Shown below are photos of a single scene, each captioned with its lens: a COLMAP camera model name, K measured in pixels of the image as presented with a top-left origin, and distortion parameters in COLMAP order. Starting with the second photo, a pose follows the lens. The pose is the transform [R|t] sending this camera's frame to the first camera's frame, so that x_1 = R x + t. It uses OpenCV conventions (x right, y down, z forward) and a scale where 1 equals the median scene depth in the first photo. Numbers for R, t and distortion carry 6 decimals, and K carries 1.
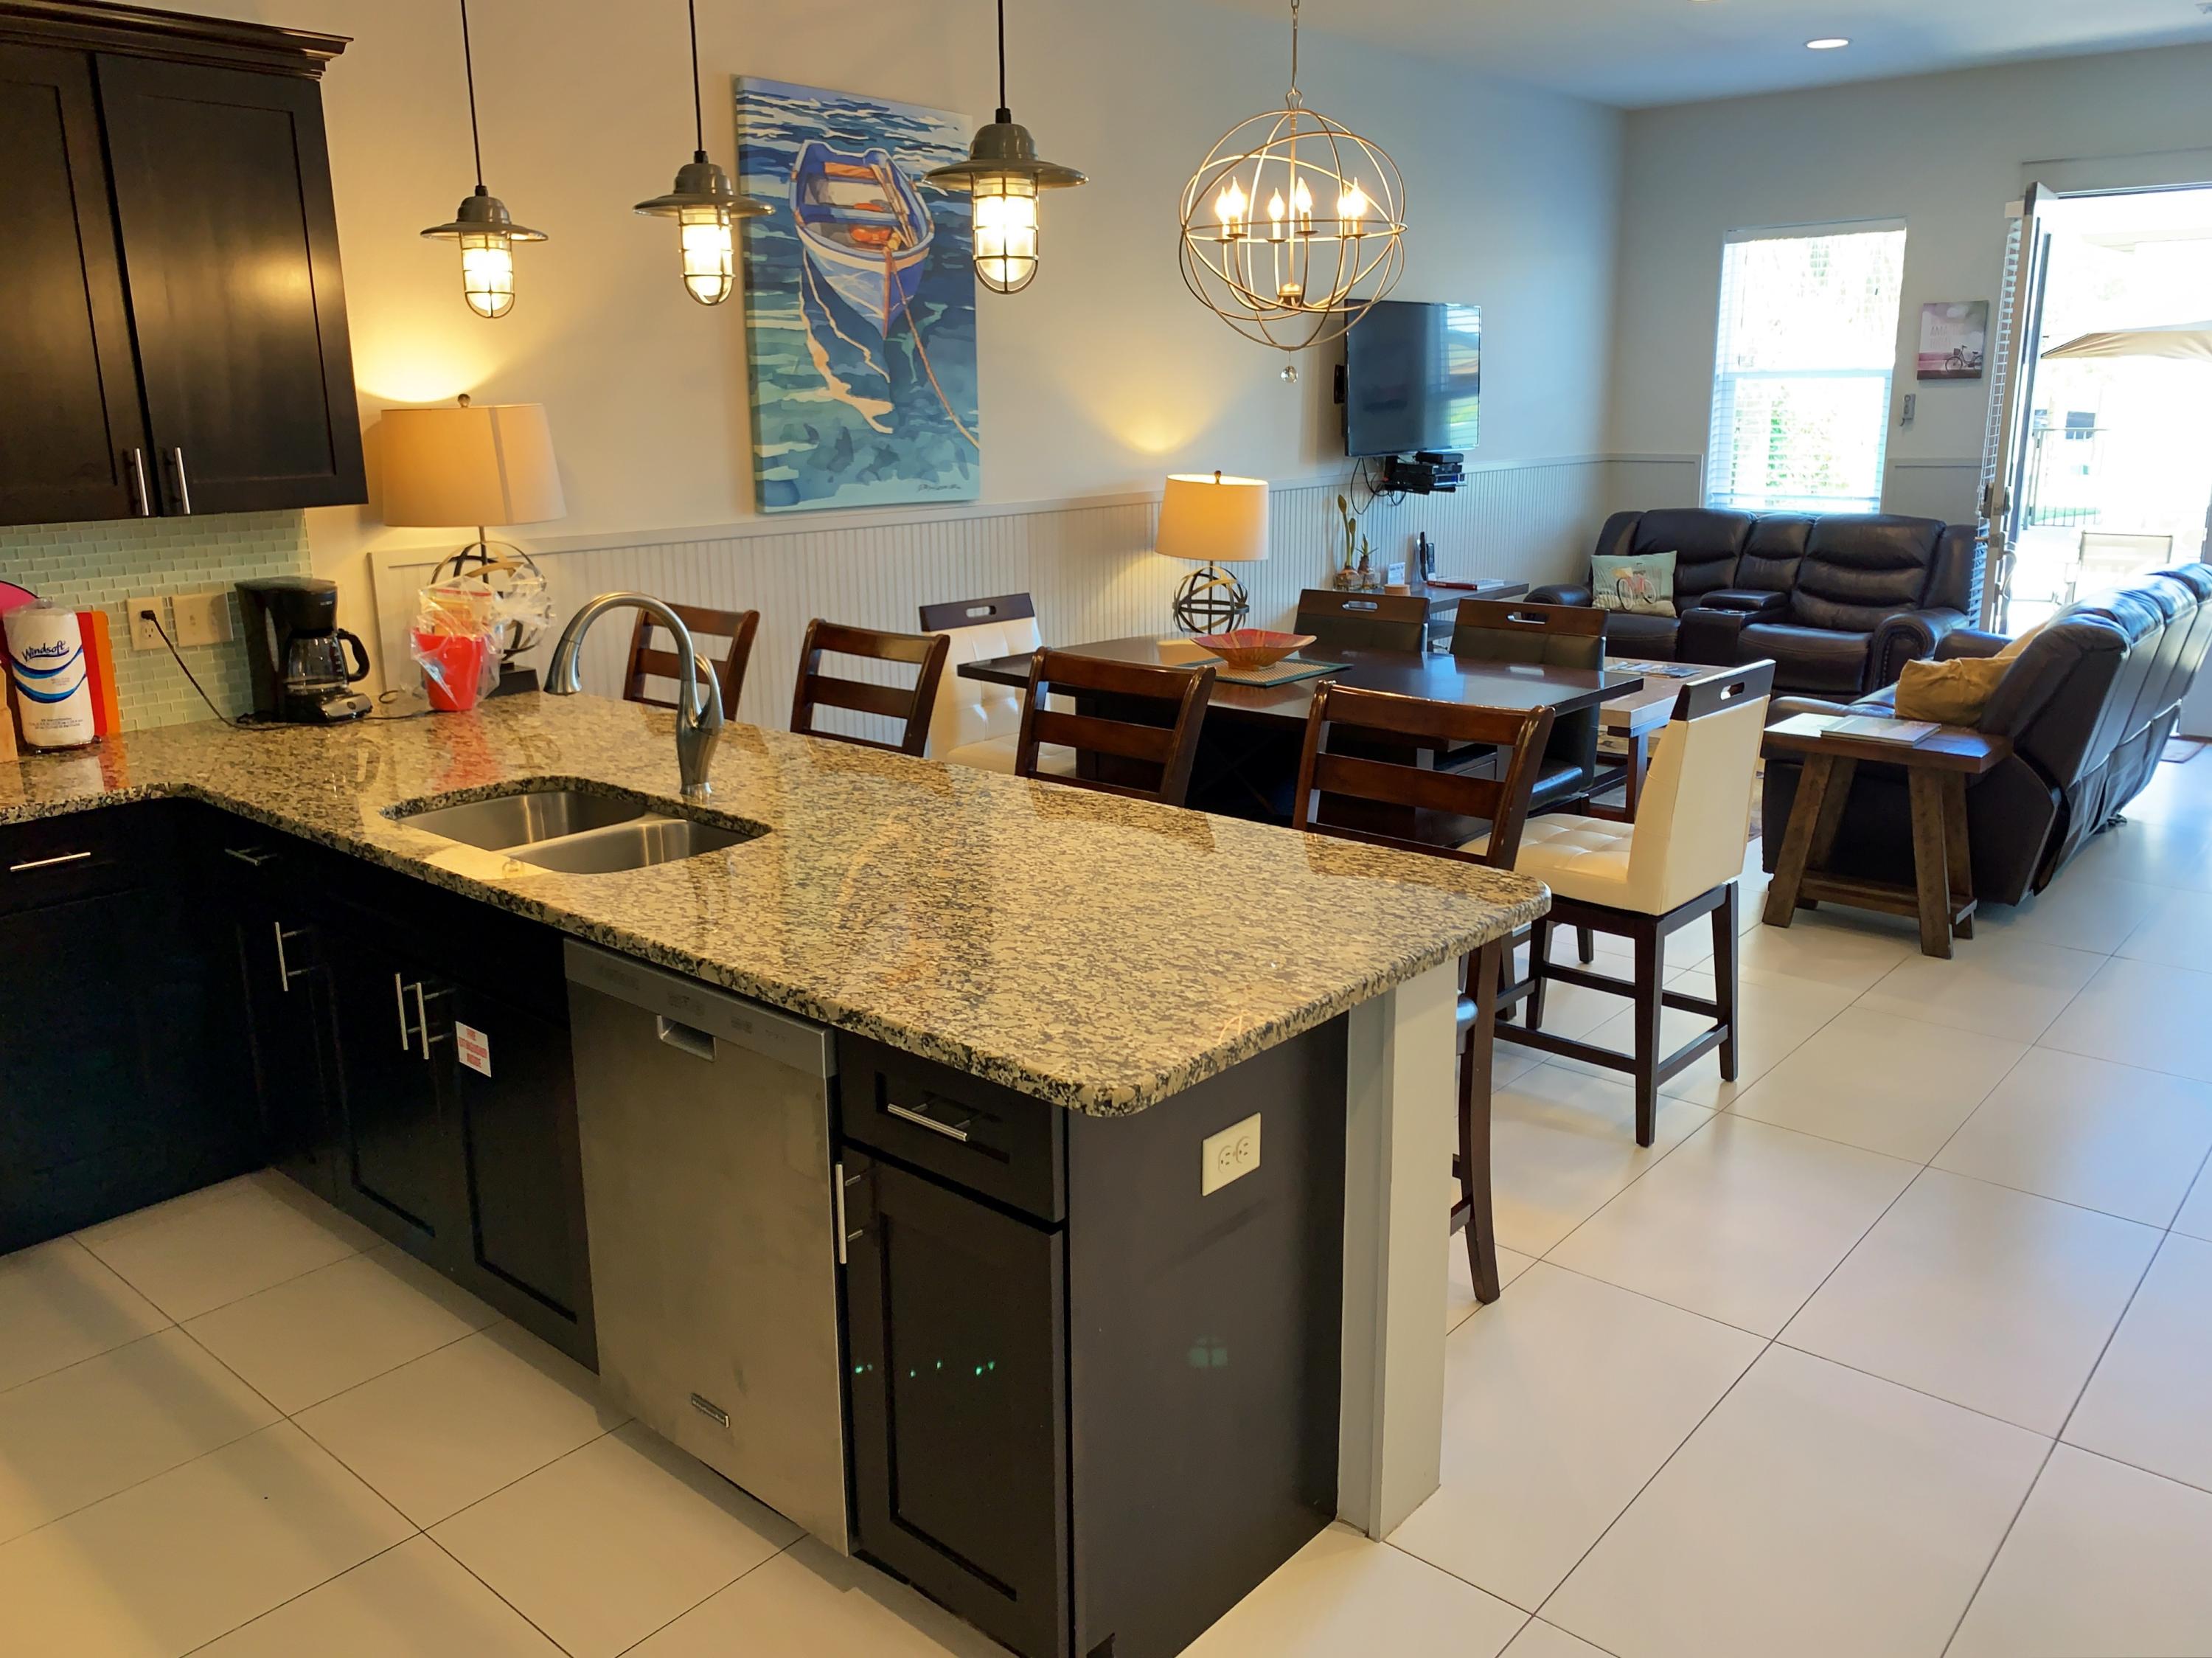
lens RADIAL K [[1706.3, 0, 1084.8], [0, 1706.3, 807.6], [0, 0, 1]] dist [0.010780, -0.021690]
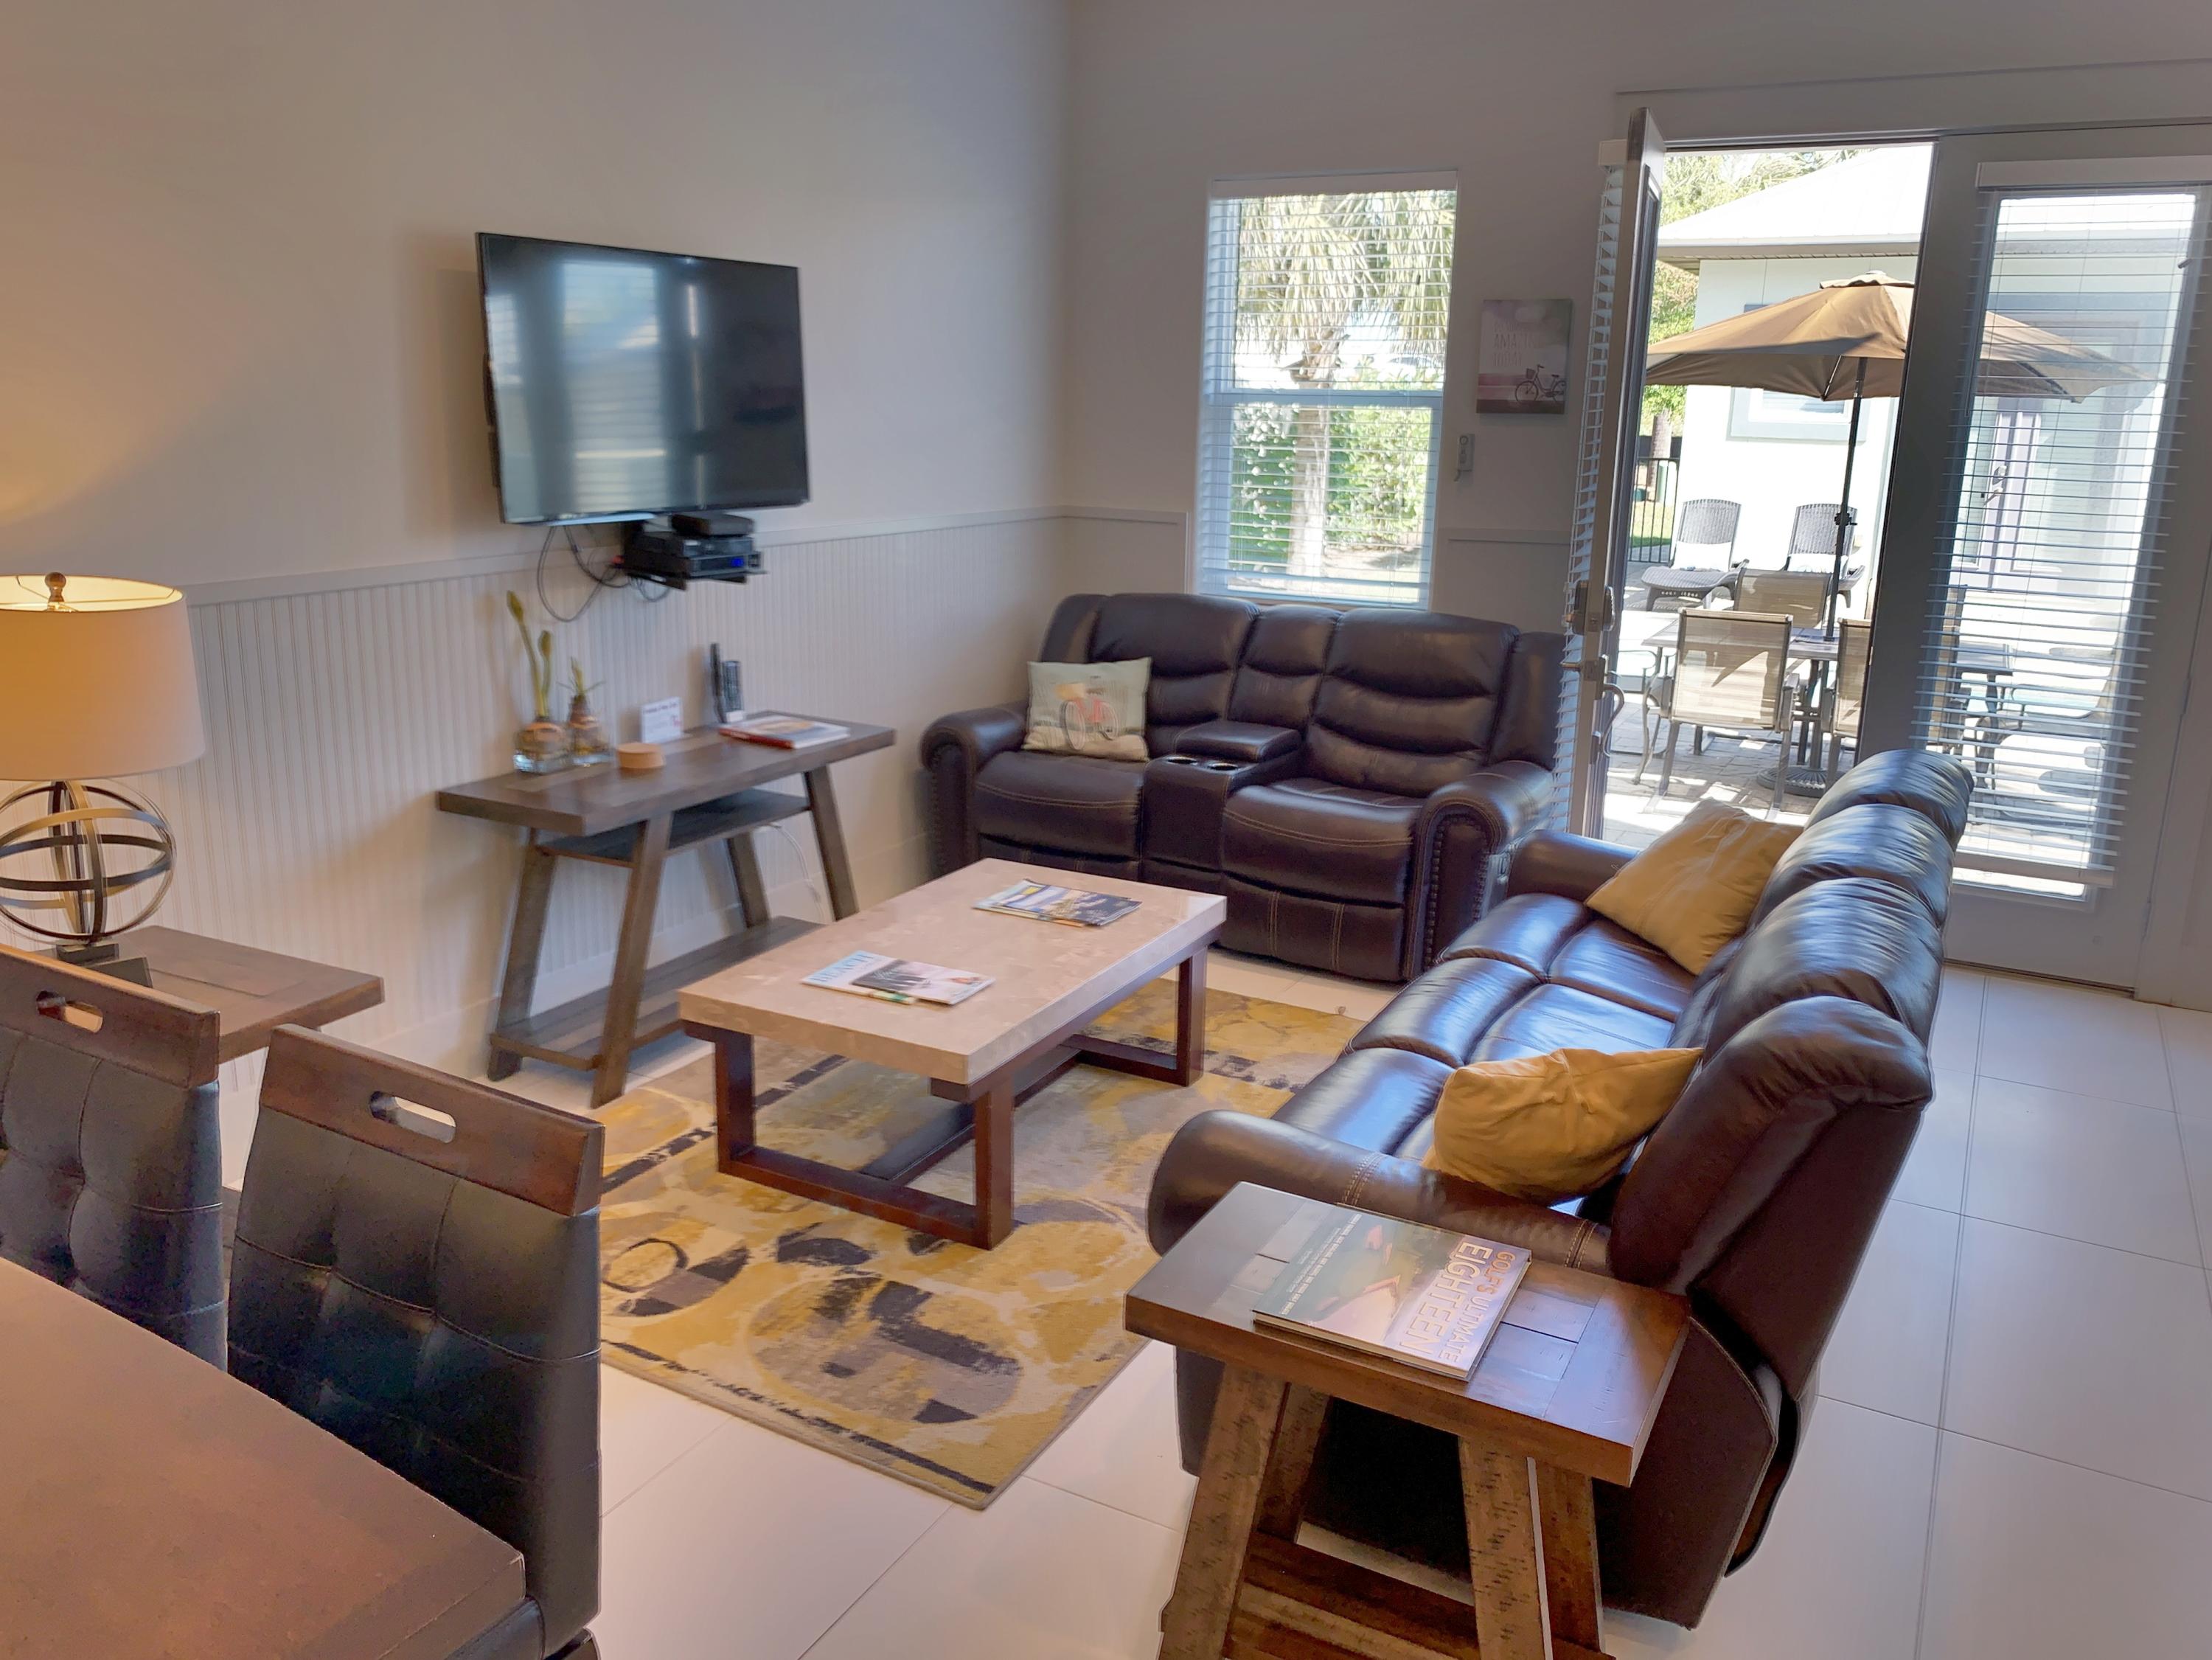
lens RADIAL K [[1706.2, 0, 1103.6], [0, 1706.2, 829.2], [0, 0, 1]] dist [0.010780, -0.021690]
pose [[0.973460, -0.023402, 0.227659, 0.283383], [0.020336, 0.999668, 0.015807, -0.151892], [-0.227953, -0.010758, 0.973613, 0.570738]]
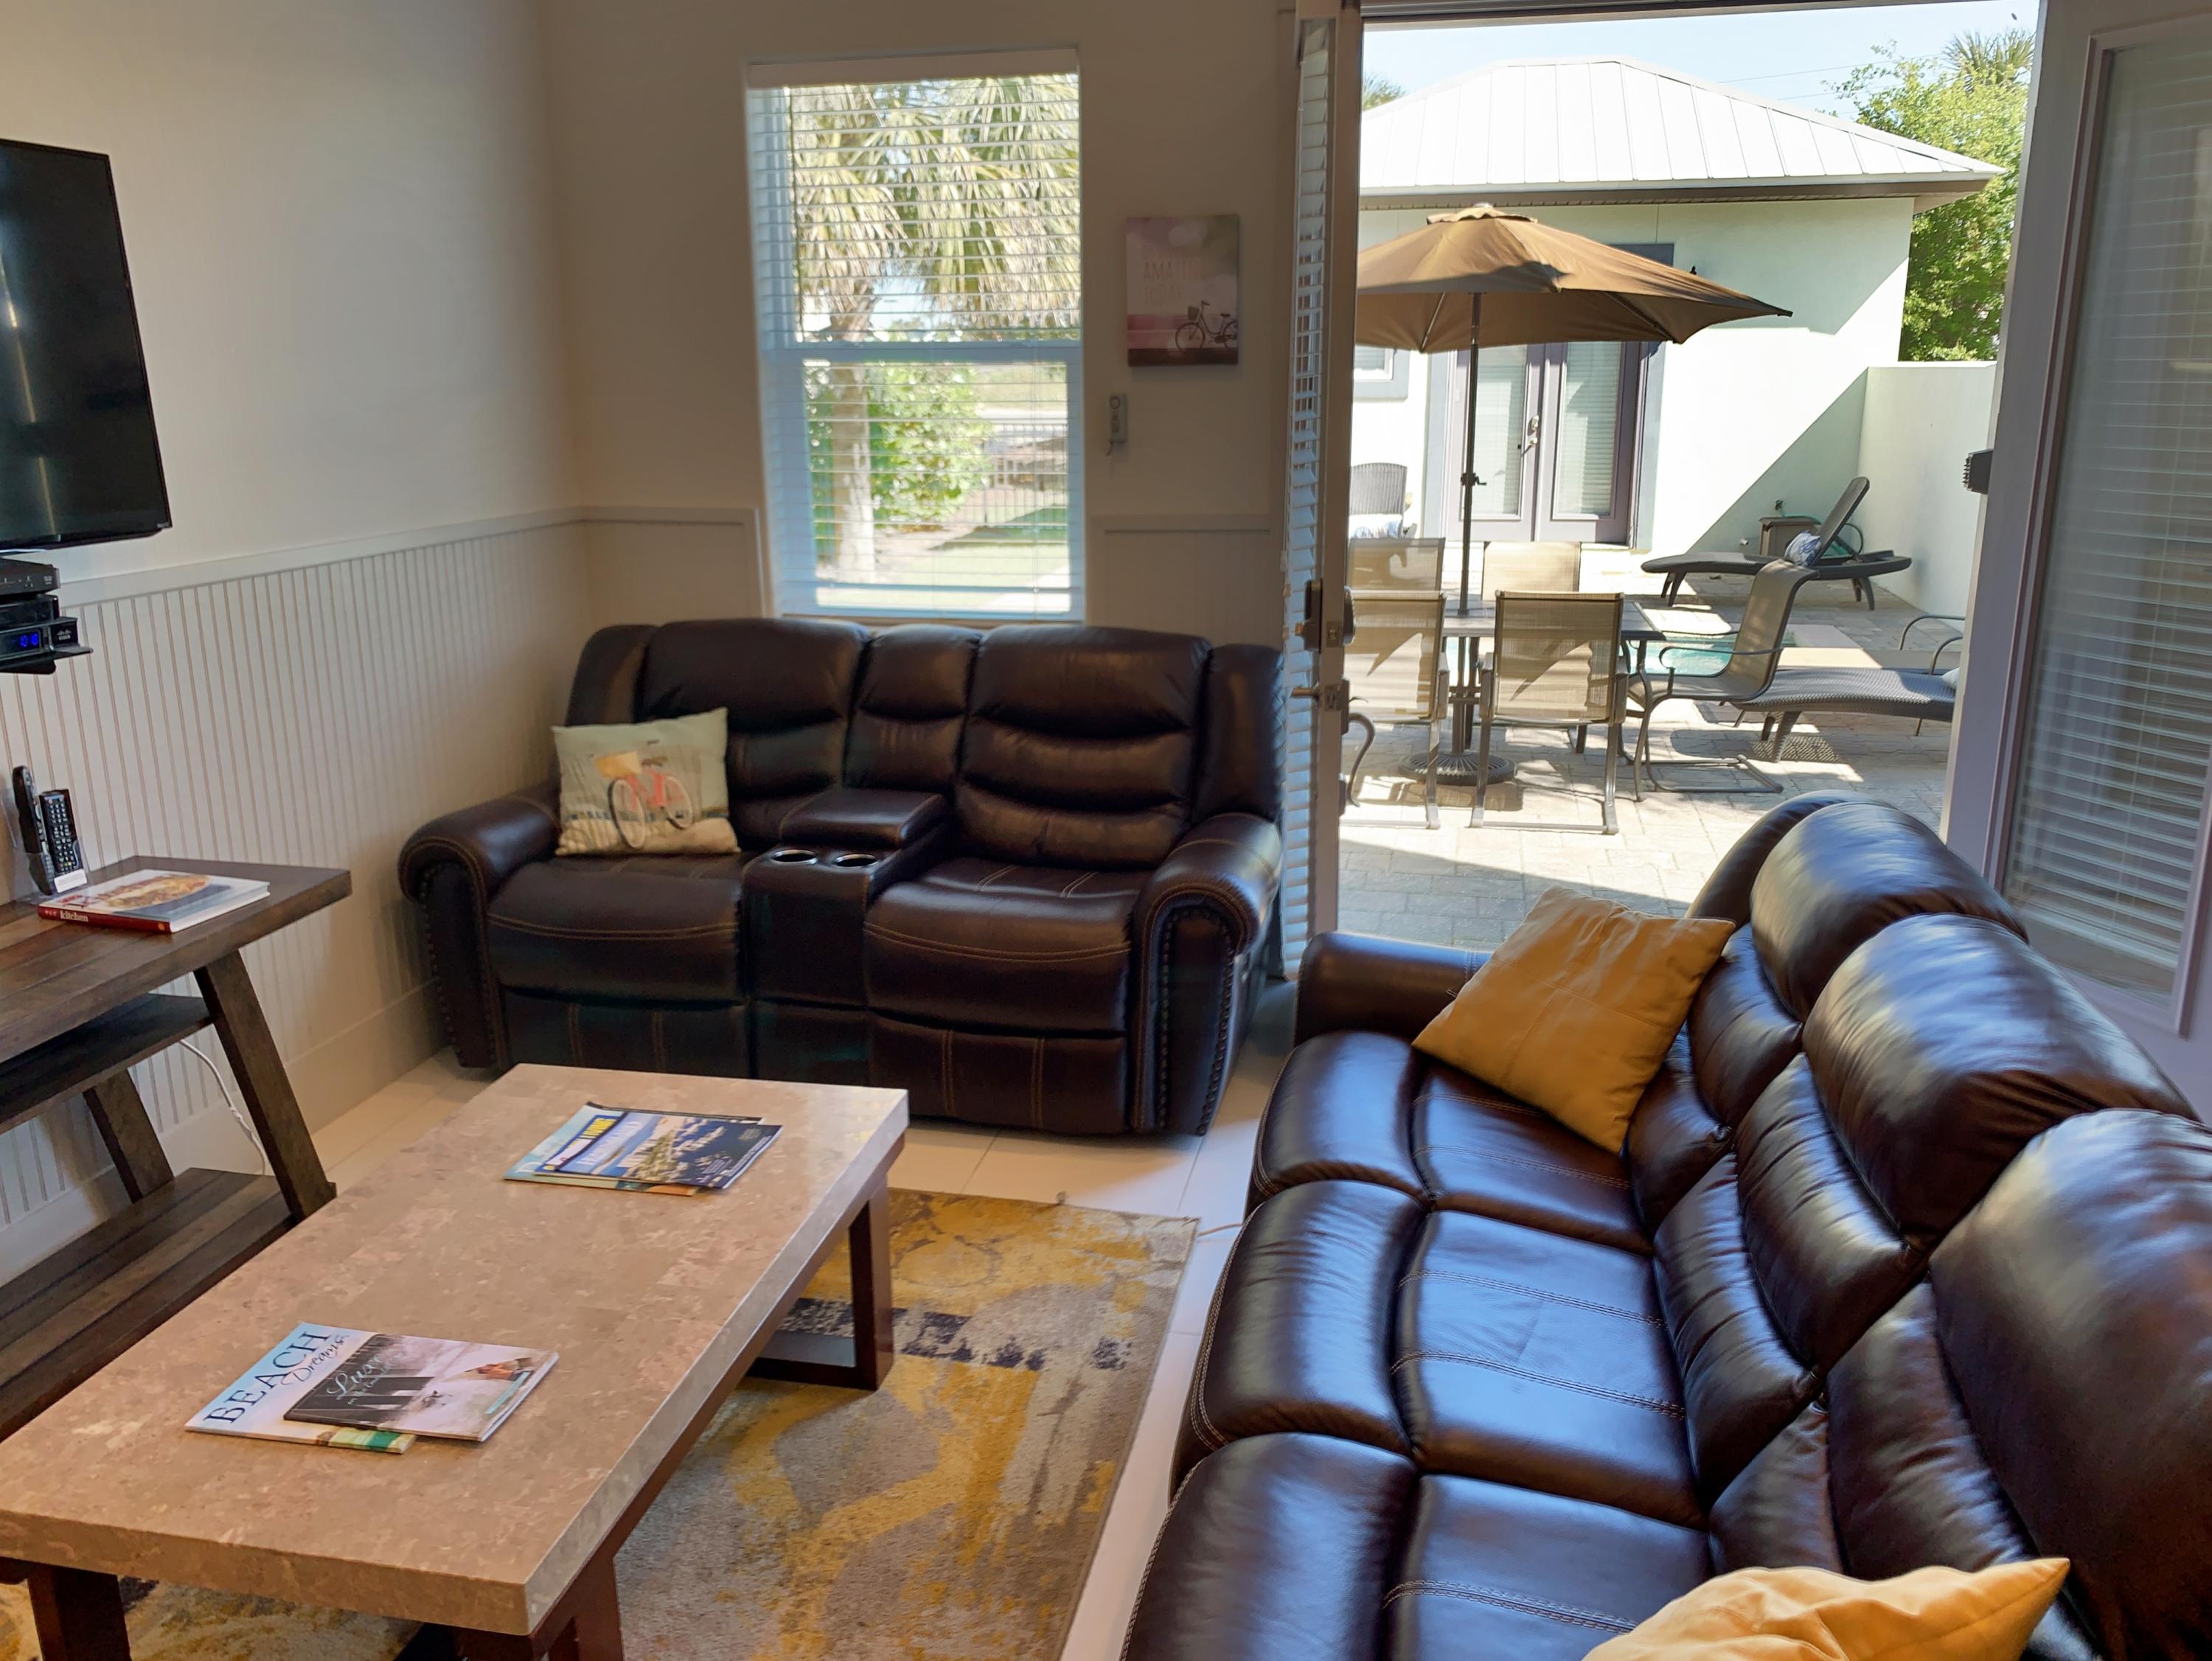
lens RADIAL K [[1706.0, 0, 1117.9], [0, 1706.0, 812.5], [0, 0, 1]] dist [0.010780, -0.021690]
pose [[0.869750, -0.114305, 0.480072, 0.331655], [0.109558, 0.993253, 0.038006, -0.205146], [-0.481178, 0.019540, 0.876405, 0.831265]]
